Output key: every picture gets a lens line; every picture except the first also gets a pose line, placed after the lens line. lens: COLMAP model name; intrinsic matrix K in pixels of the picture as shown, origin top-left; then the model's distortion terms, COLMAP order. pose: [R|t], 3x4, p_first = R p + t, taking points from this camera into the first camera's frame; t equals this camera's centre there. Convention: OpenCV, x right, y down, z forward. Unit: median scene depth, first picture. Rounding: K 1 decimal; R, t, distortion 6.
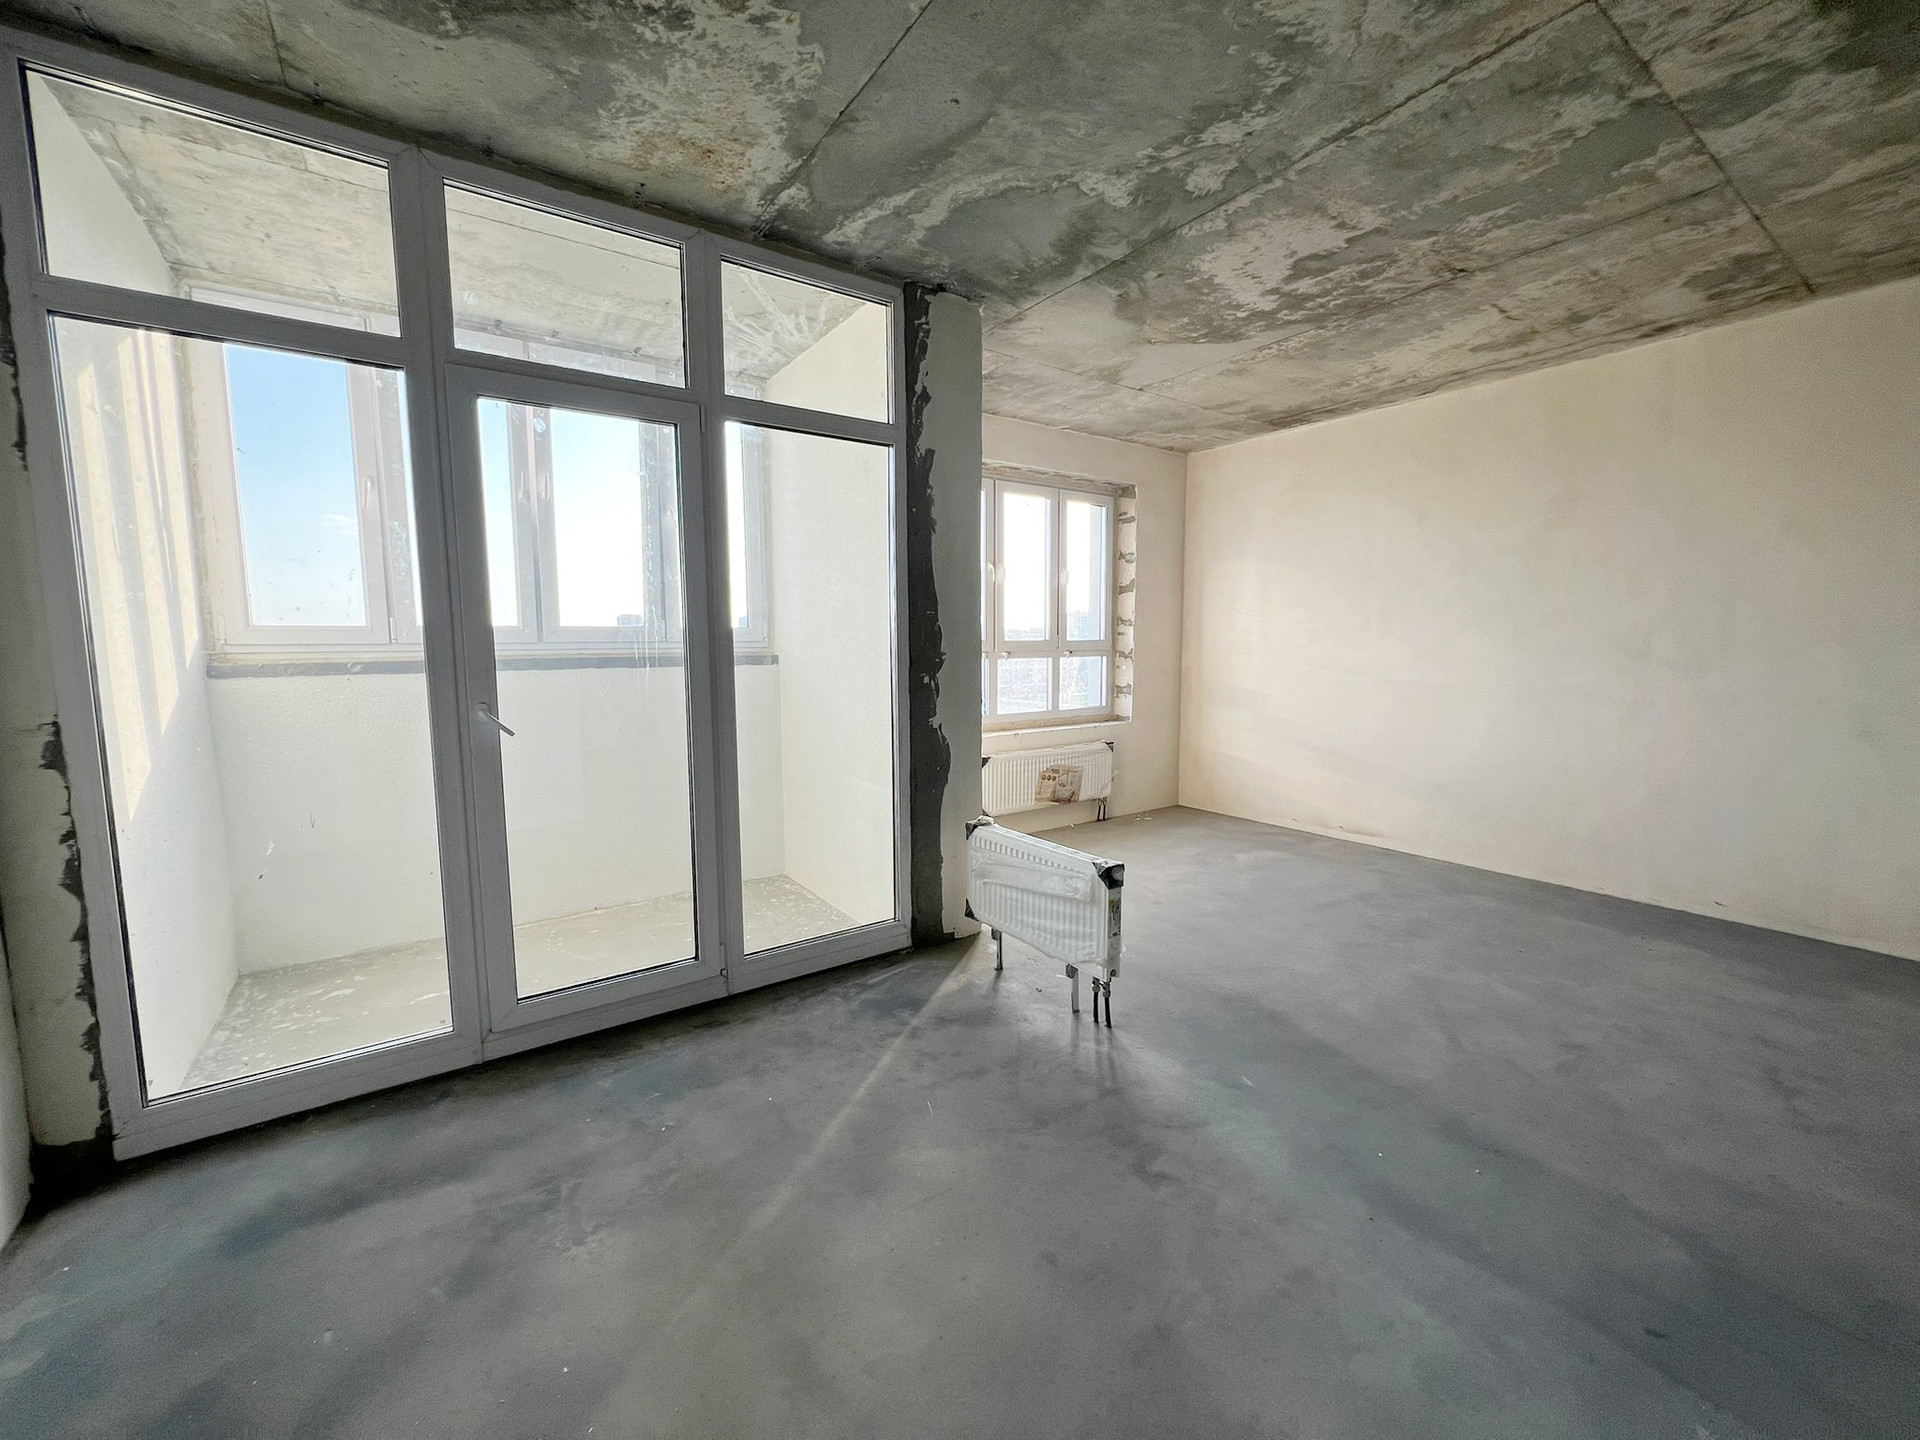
lens RADIAL K [[768.0, 0, 956.7], [0, 768.0, 717.2], [0, 0, 1]] dist [-0.003555, 0.000611]
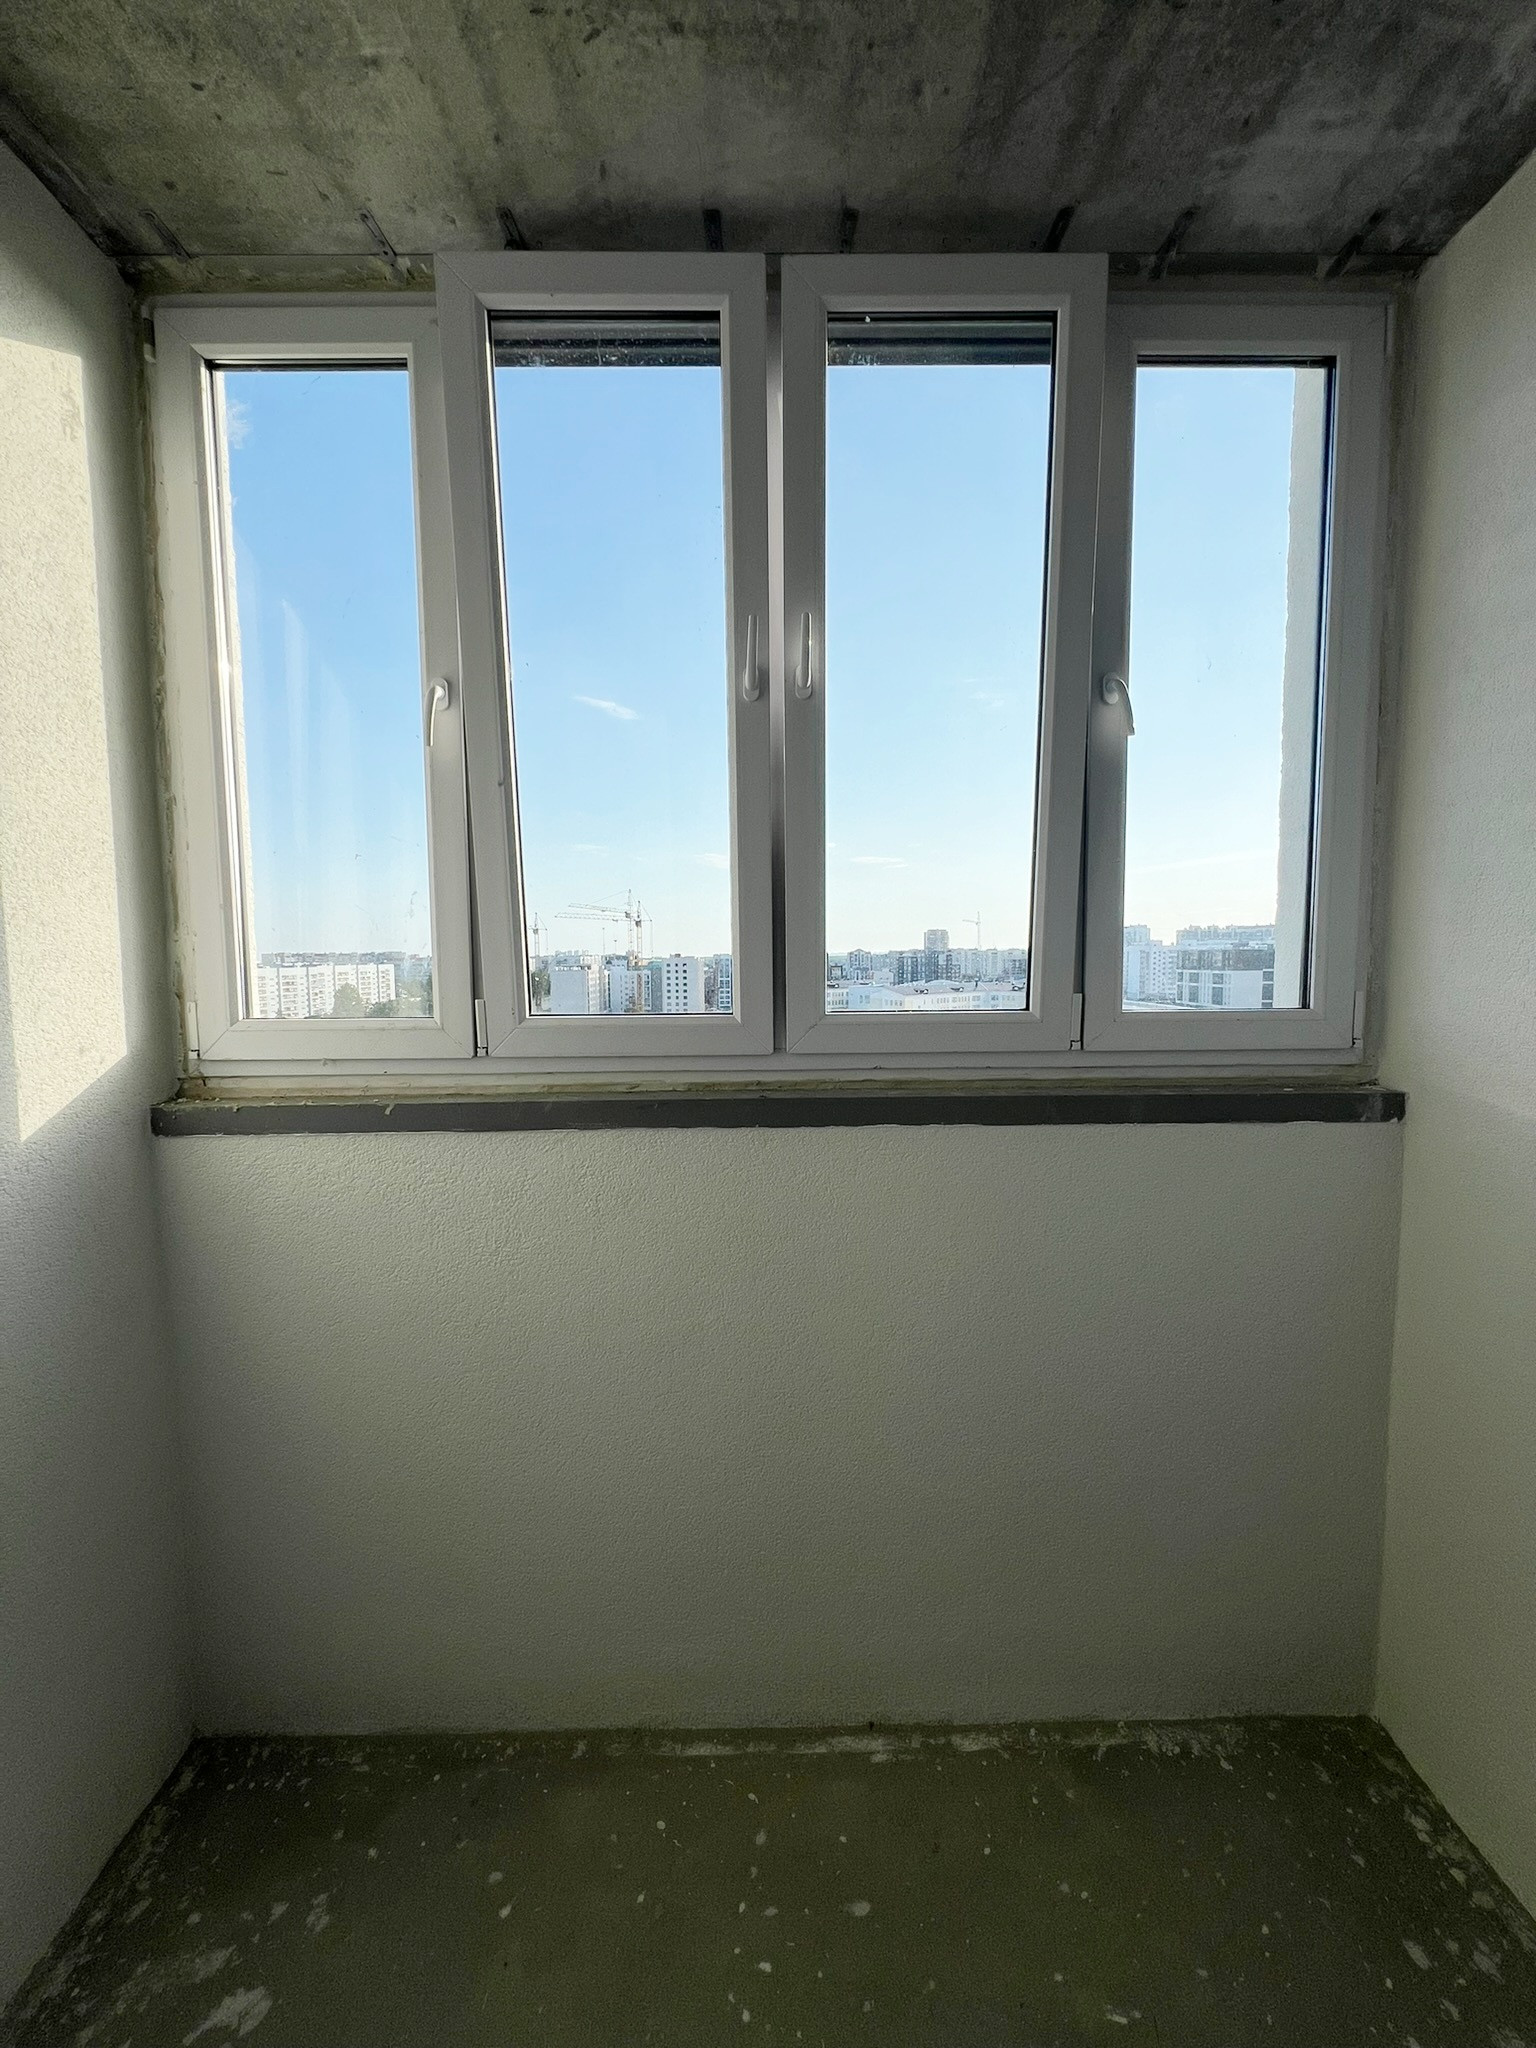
lens RADIAL K [[818.7, 0, 769.6], [0, 818.7, 1022.2], [0, 0, 1]] dist [-0.001000, 0.000186]
pose [[0.826513, 0.042012, -0.561348, -0.378502], [-0.052179, 0.998636, -0.002088, -0.139640], [0.560495, 0.031016, 0.827577, 0.791010]]
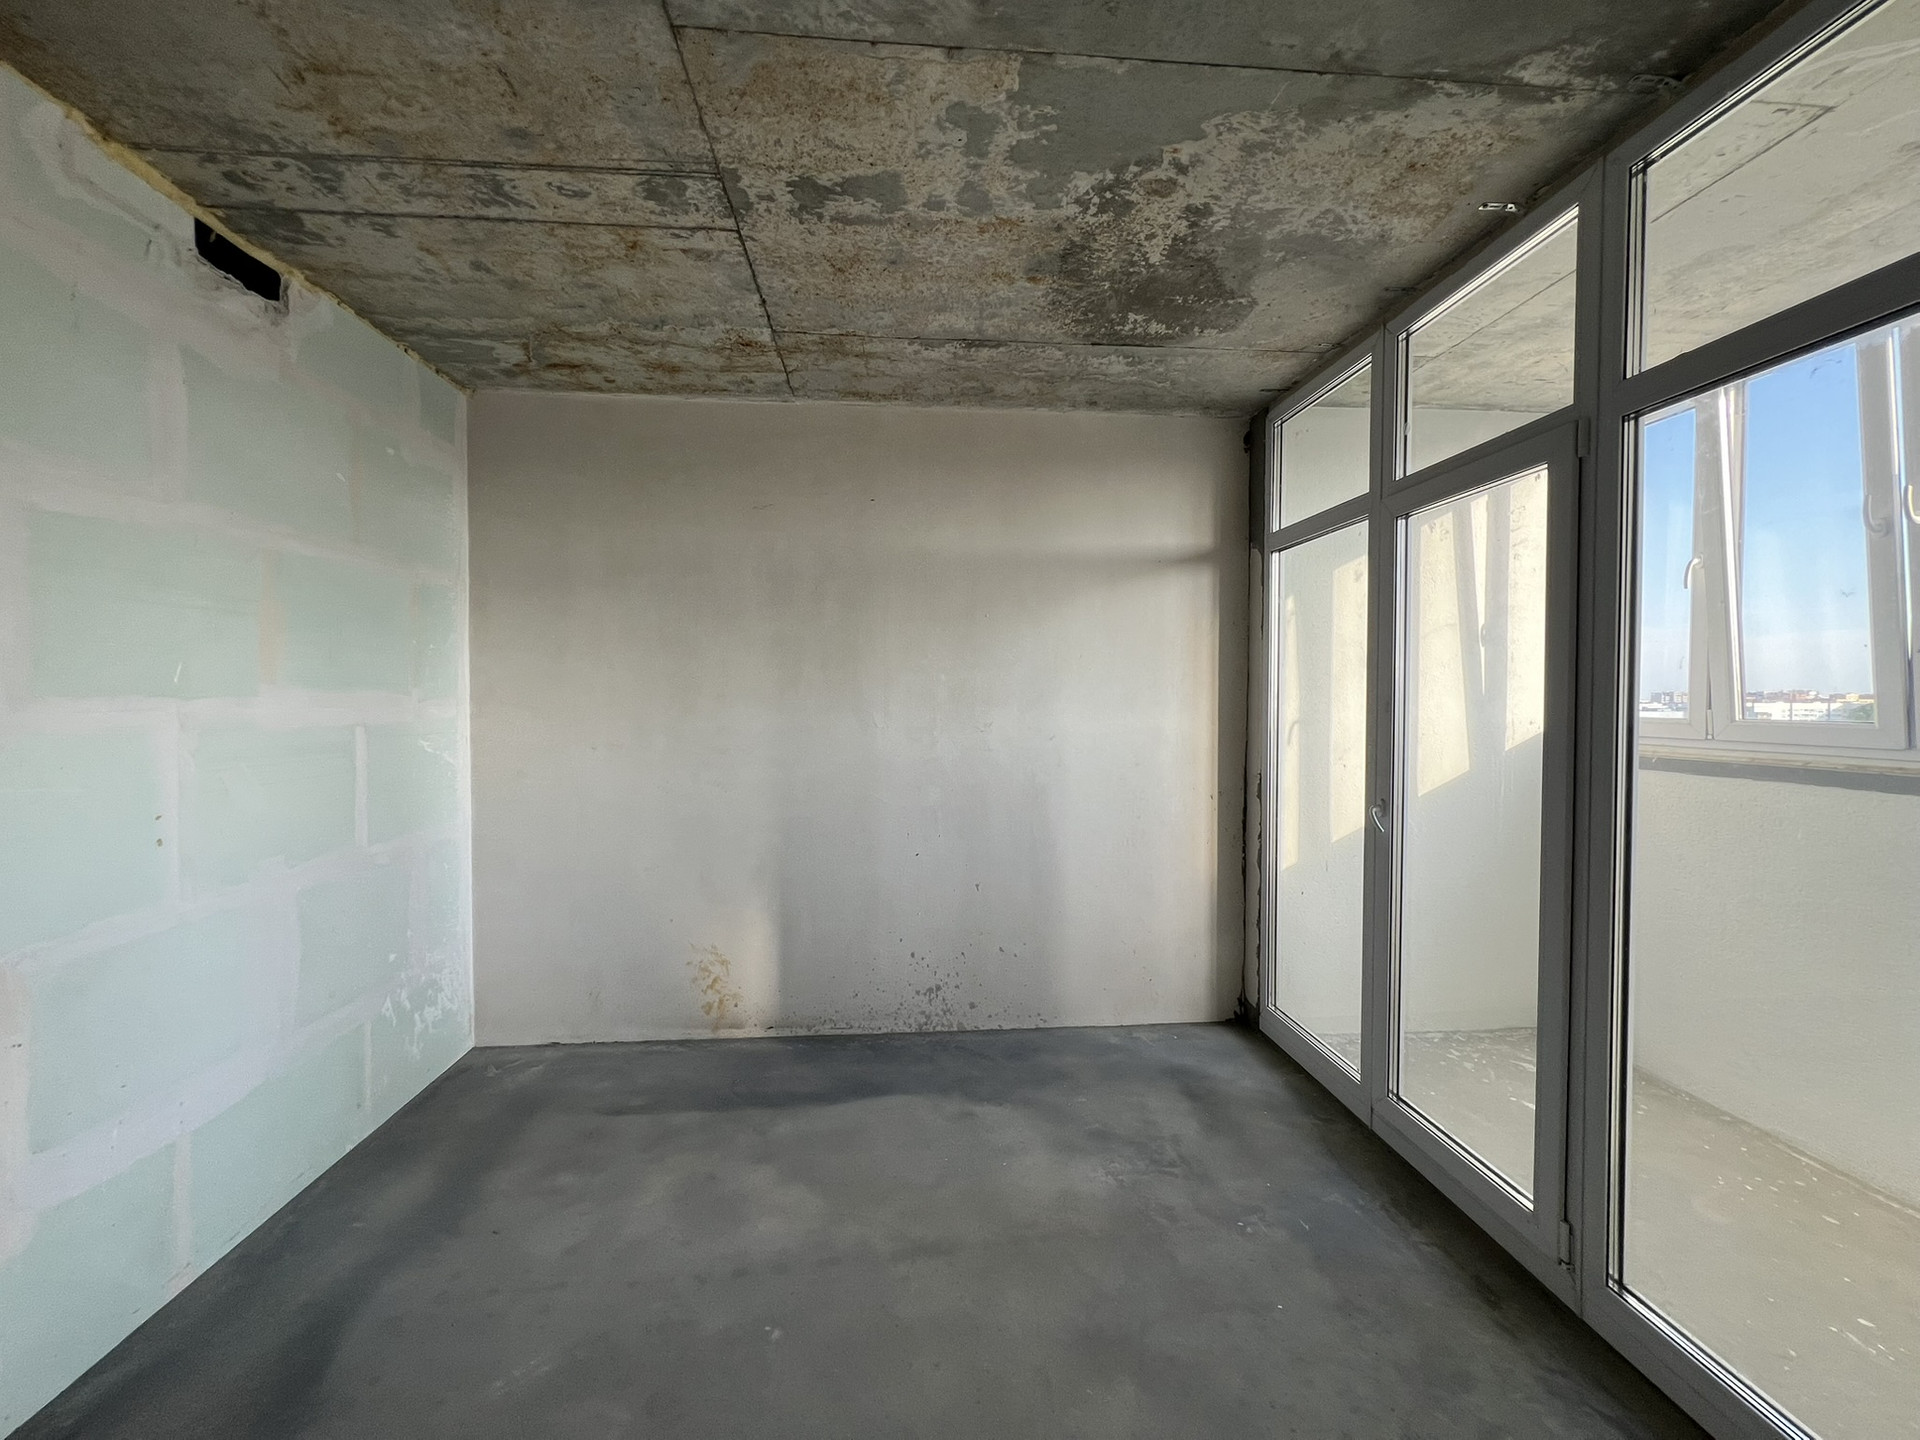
lens RADIAL K [[768.0, 0, 956.7], [0, 768.0, 717.2], [0, 0, 1]] dist [-0.003555, 0.000611]
pose [[-0.503816, 0.025910, -0.863422, 0.479722], [-0.088019, 0.992808, 0.081153, -0.131127], [0.859315, 0.116884, -0.497912, 0.786119]]
